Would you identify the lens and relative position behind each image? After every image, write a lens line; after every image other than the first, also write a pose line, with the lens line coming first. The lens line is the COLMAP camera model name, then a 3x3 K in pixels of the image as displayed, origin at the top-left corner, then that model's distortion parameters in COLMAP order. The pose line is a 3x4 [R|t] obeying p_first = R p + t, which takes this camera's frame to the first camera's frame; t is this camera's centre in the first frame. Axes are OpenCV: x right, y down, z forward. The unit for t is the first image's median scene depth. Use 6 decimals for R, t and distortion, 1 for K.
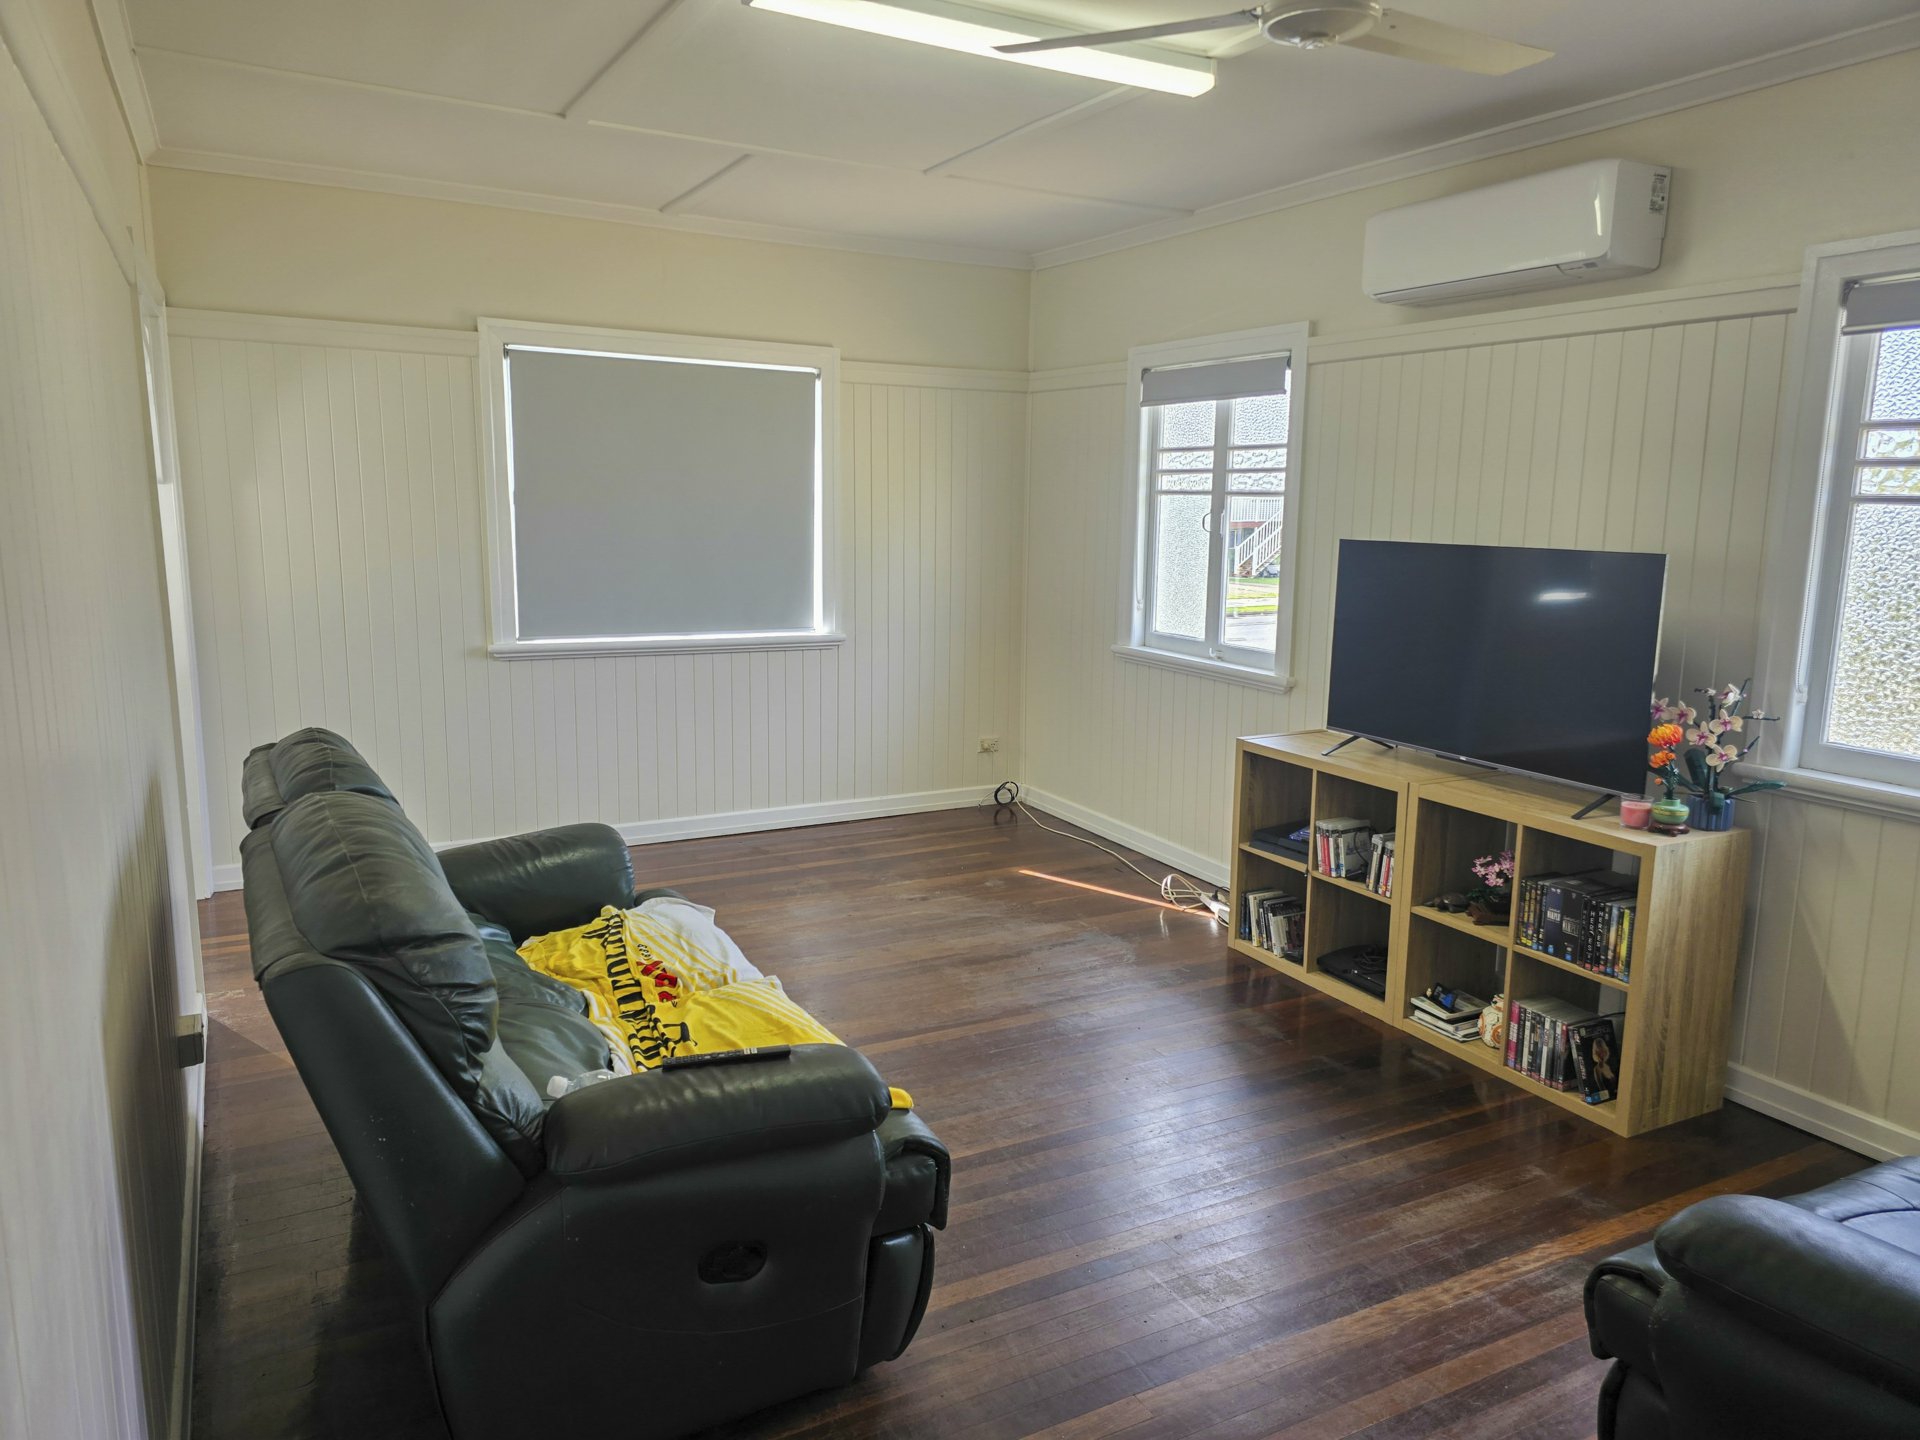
lens RADIAL K [[1294.2, 0, 976.7], [0, 1294.2, 716.1], [0, 0, 1]] dist [0.005515, 0.001030]
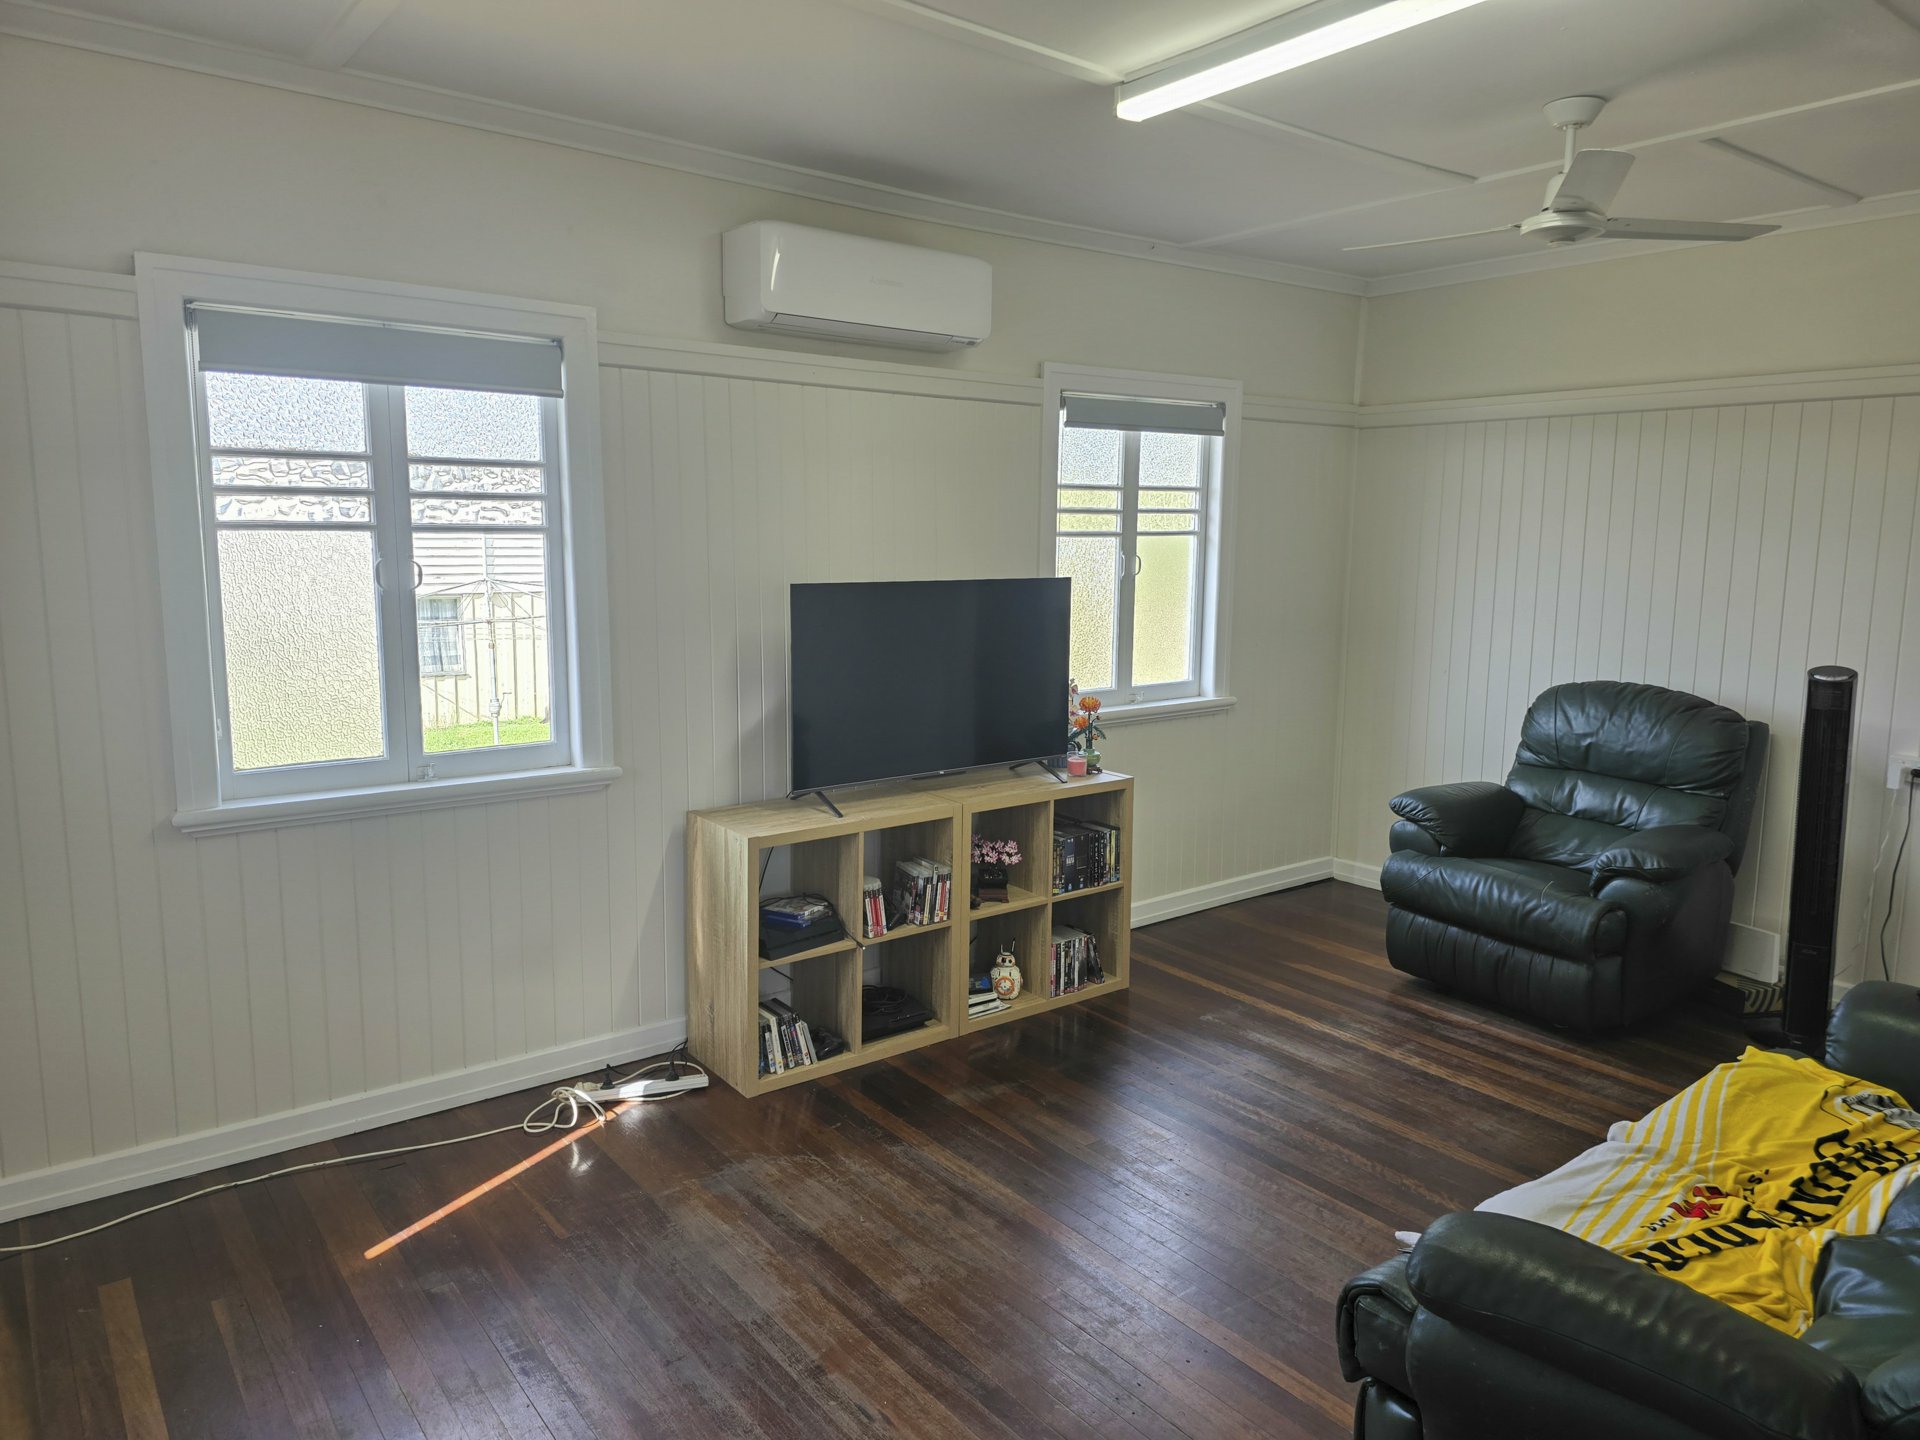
lens RADIAL K [[1278.3, 0, 855.4], [0, 1278.3, 716.5], [0, 0, 1]] dist [0.065375, -0.100185]
pose [[-0.125471, -0.155311, 0.979865, -0.655192], [0.163397, 0.970948, 0.174821, -0.210639], [-0.978549, 0.182042, -0.096448, 1.151399]]
